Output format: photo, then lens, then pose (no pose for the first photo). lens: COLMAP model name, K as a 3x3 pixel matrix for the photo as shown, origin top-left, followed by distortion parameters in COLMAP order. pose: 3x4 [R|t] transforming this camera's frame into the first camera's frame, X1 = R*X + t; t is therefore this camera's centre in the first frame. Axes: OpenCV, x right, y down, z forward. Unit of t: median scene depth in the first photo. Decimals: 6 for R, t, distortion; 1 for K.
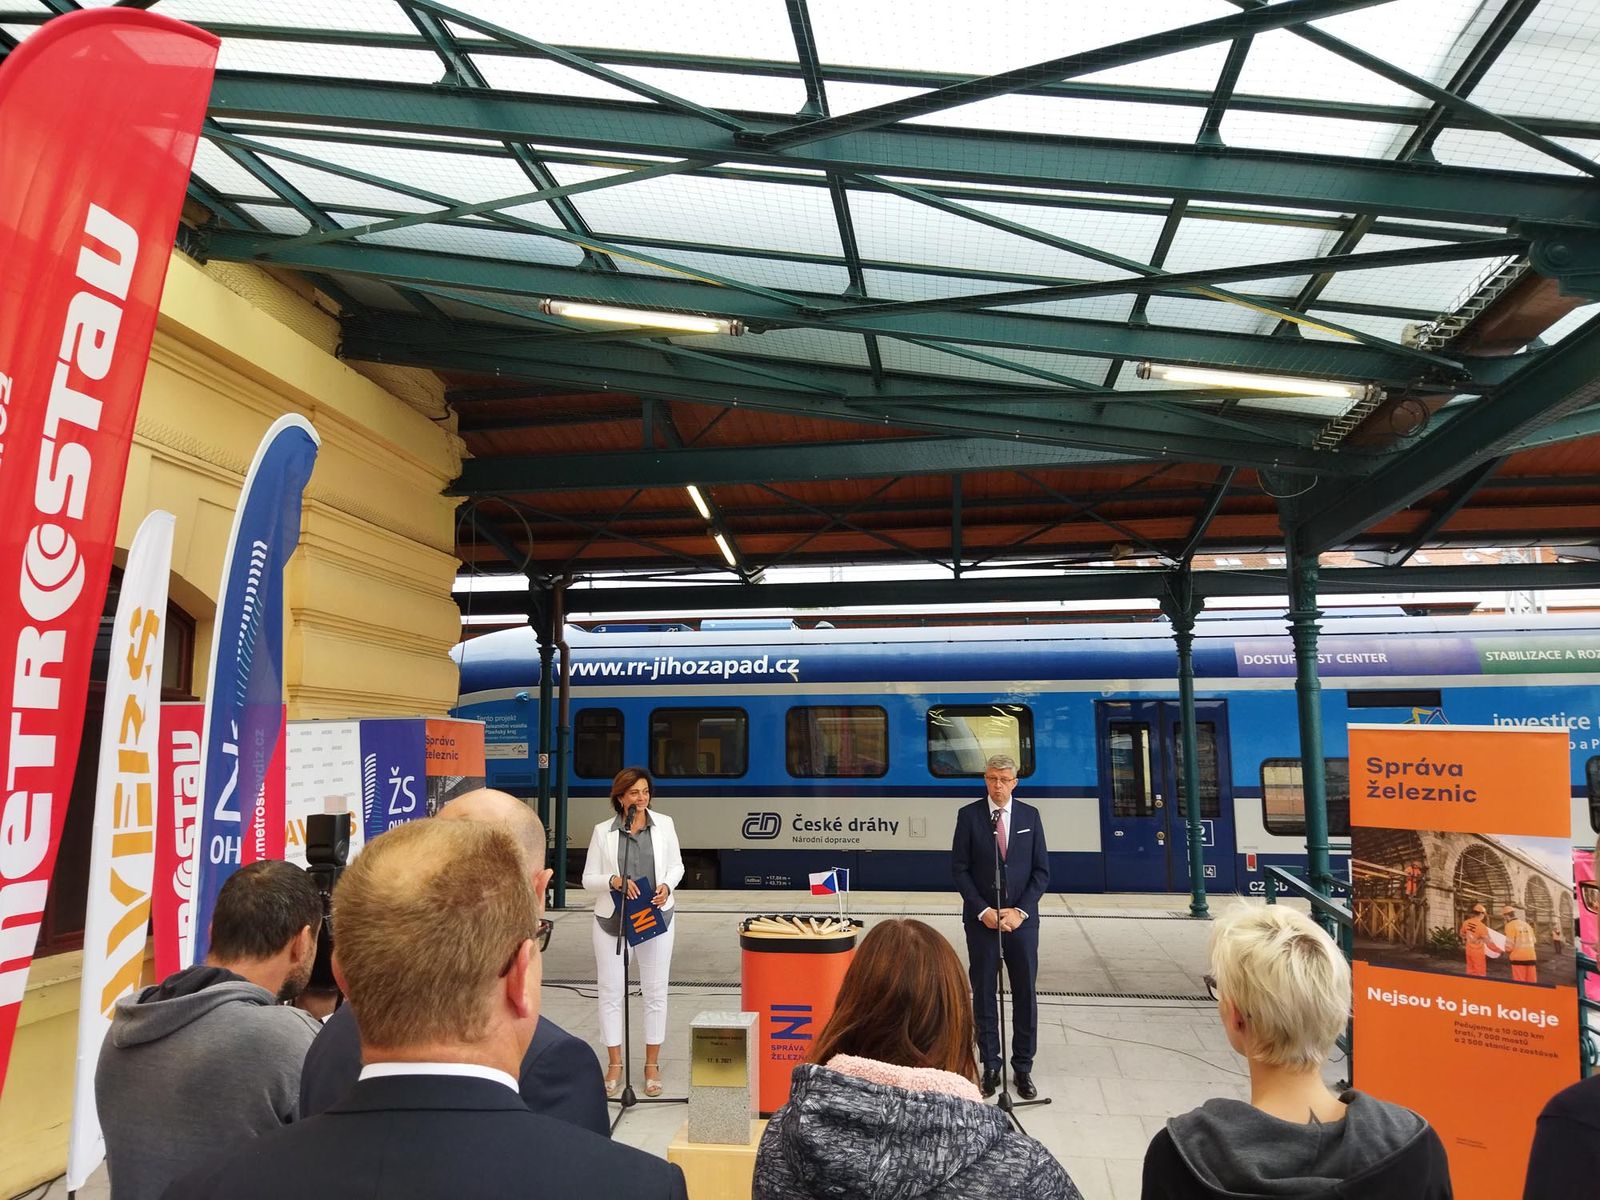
lens RADIAL K [[1239.4, 0, 782.0], [0, 1239.4, 571.8], [0, 0, 1]] dist [0.069275, -0.099531]
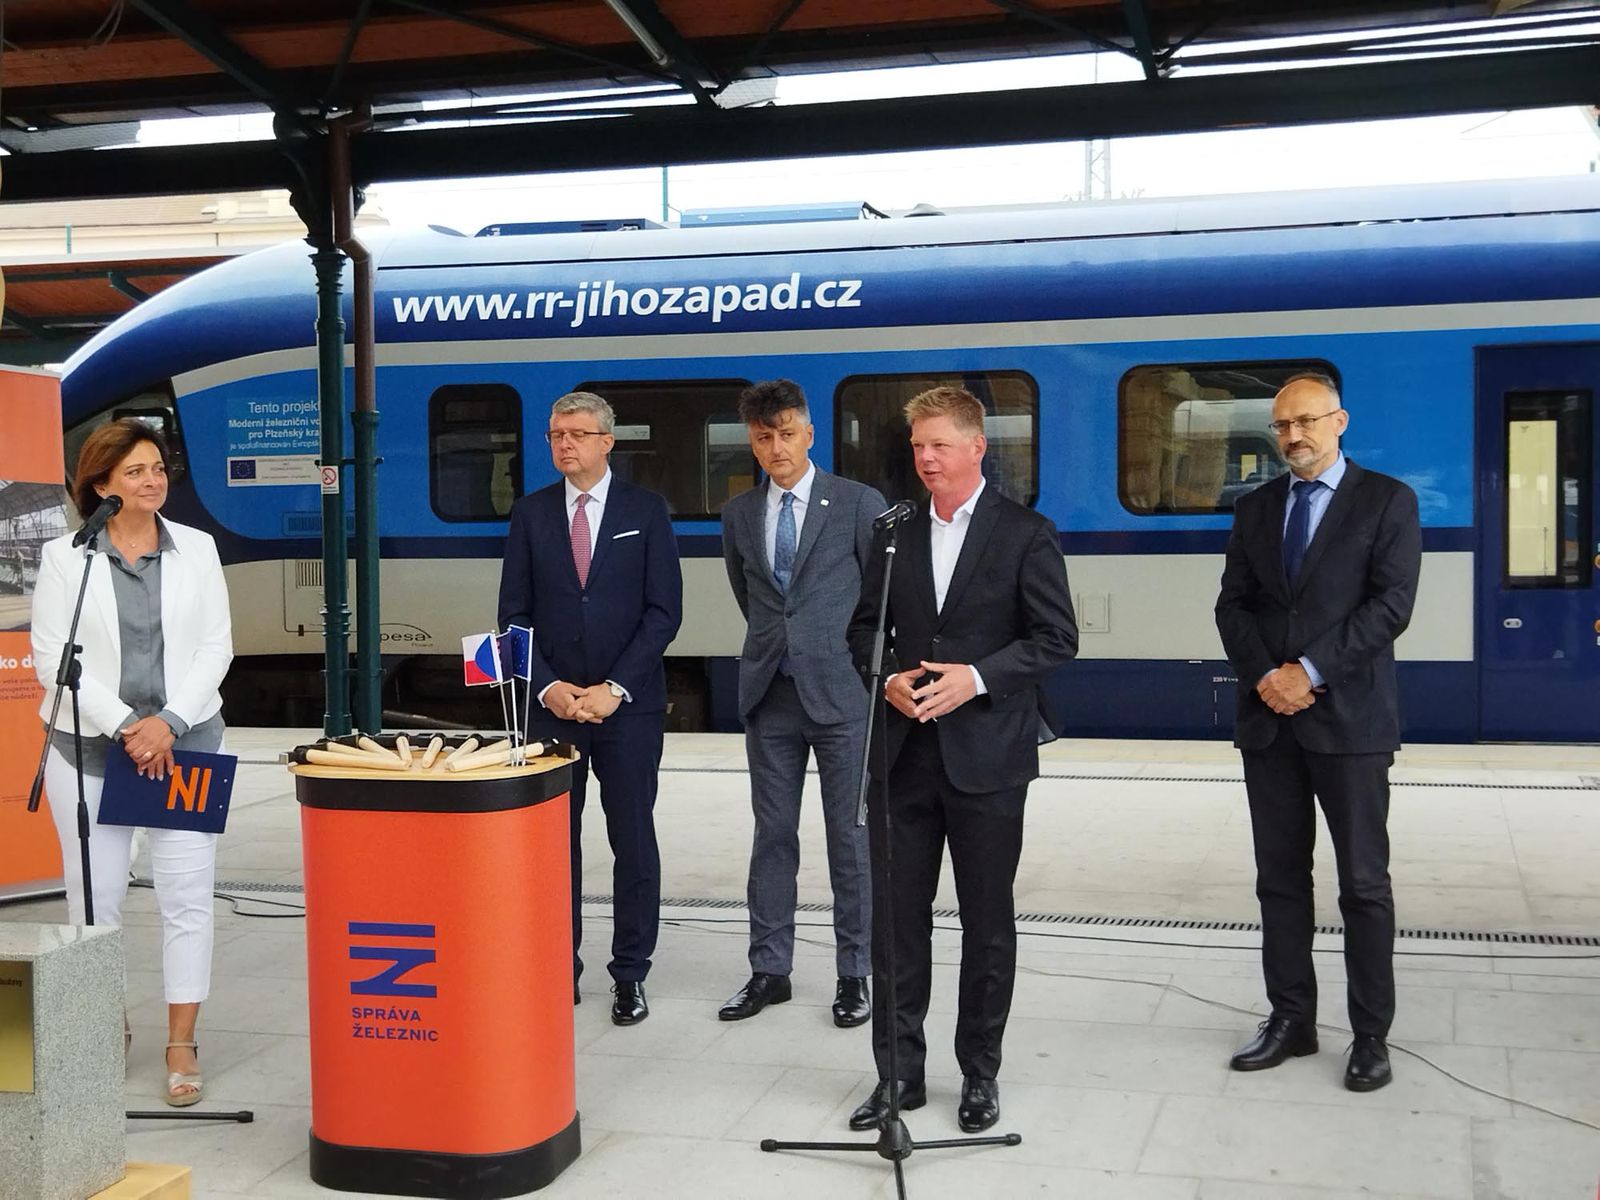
lens RADIAL K [[2275.7, 0, 778.6], [0, 2275.7, 608.3], [0, 0, 1]] dist [0.057290, 0.000000]
pose [[0.991548, -0.000441, -0.129737, 0.133856], [0.023611, 0.983907, 0.177115, 0.052438], [0.127572, -0.178681, 0.975602, 0.132764]]
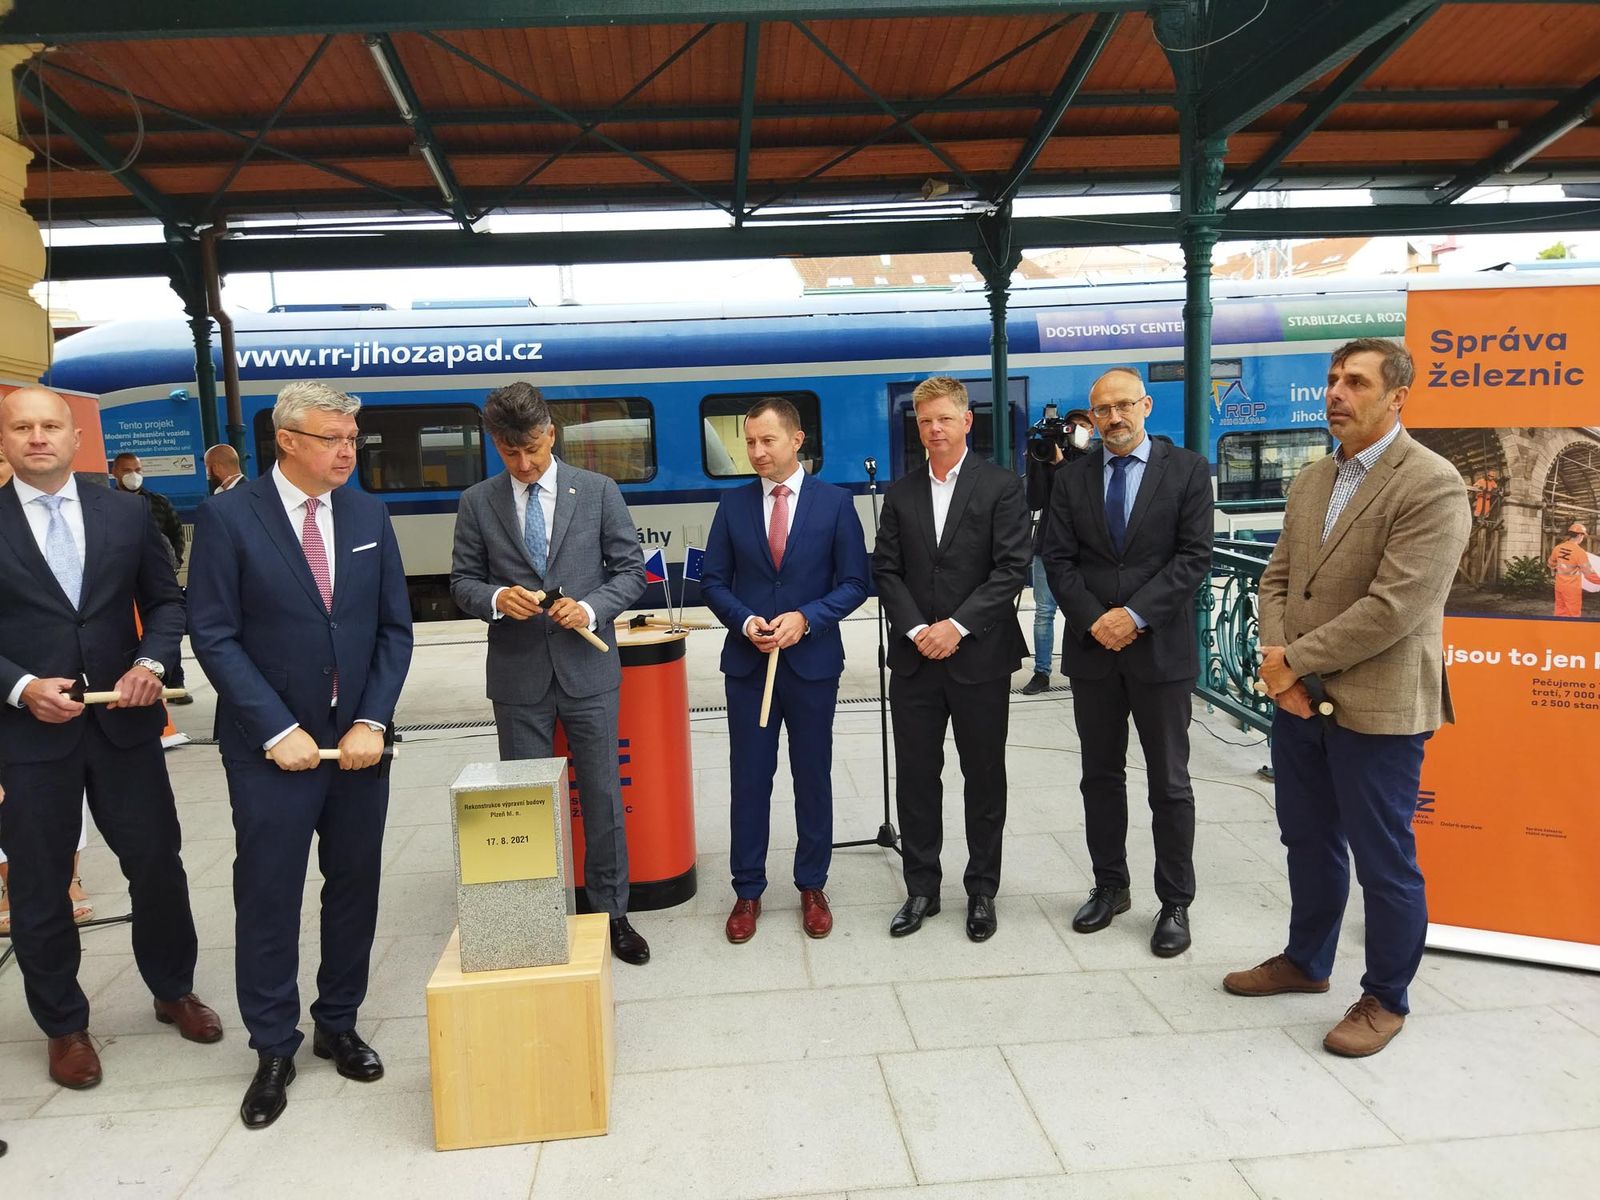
lens RADIAL K [[1239.4, 0, 819.7], [0, 1239.4, 611.4], [0, 0, 1]] dist [0.069275, -0.099531]
pose [[0.969578, -0.063787, 0.236324, -0.019105], [0.005268, 0.970664, 0.240382, 0.062920], [-0.244724, -0.231824, 0.941471, 0.187689]]
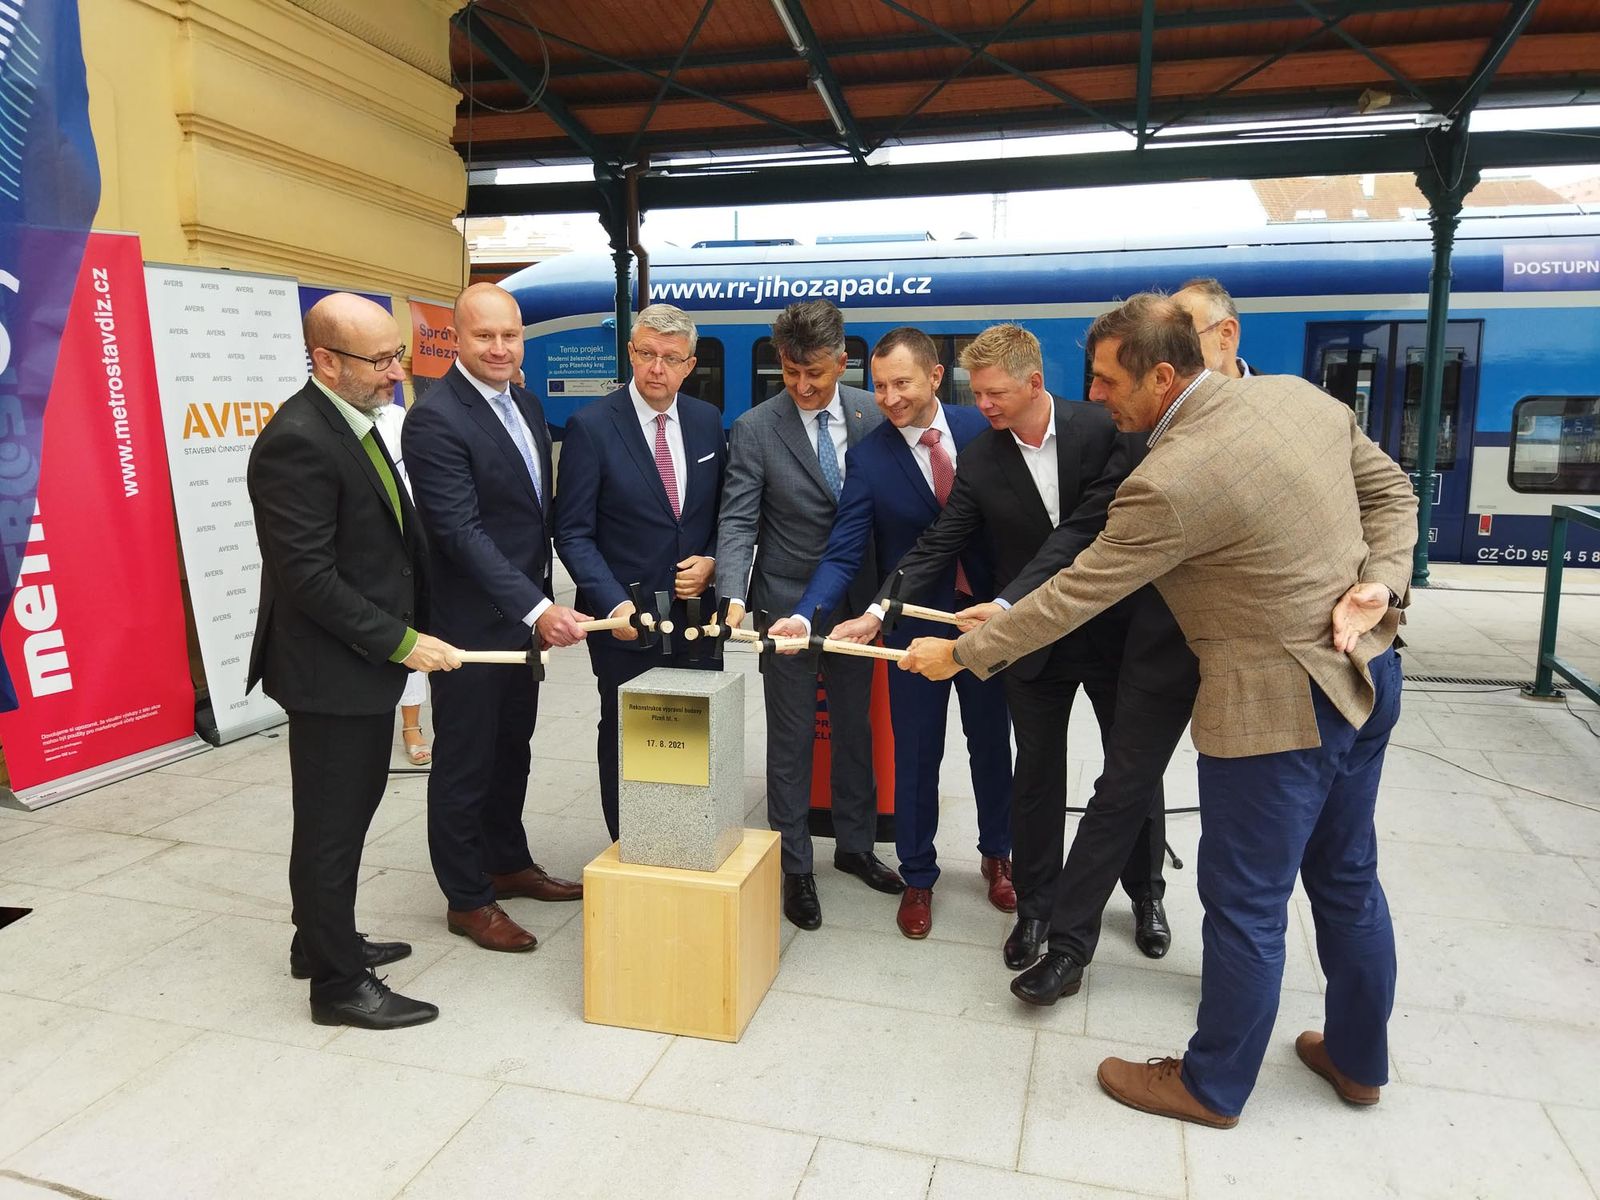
lens RADIAL K [[1239.4, 0, 784.9], [0, 1239.4, 614.3], [0, 0, 1]] dist [0.069275, -0.099531]
pose [[0.992425, 0.030566, -0.118990, 0.030481], [0.004424, 0.959036, 0.283249, 0.069626], [0.122774, -0.281630, 0.951636, 0.194918]]
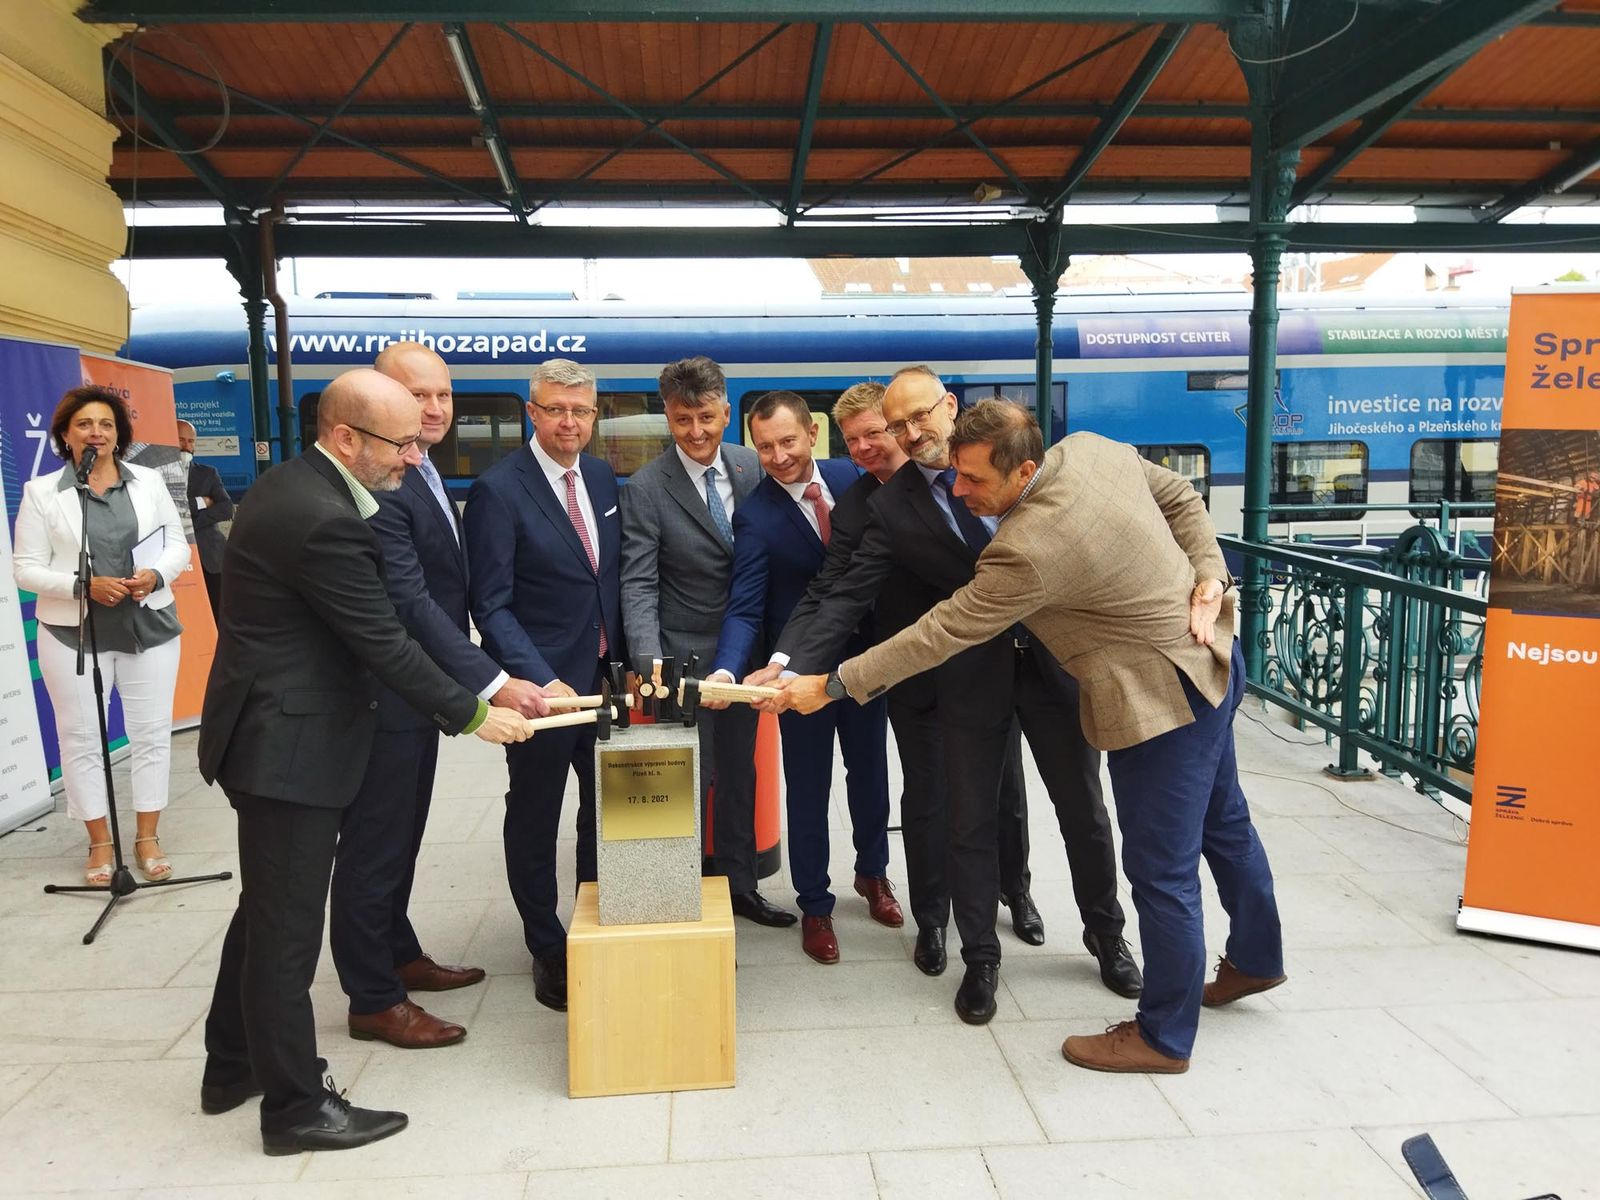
lens RADIAL K [[1239.4, 0, 821.6], [0, 1239.4, 602.6], [0, 0, 1]] dist [0.069275, -0.099531]
pose [[0.971126, -0.033061, 0.236263, -0.048608], [-0.022644, 0.973106, 0.229243, 0.068325], [-0.237488, -0.227974, 0.944260, 0.185668]]
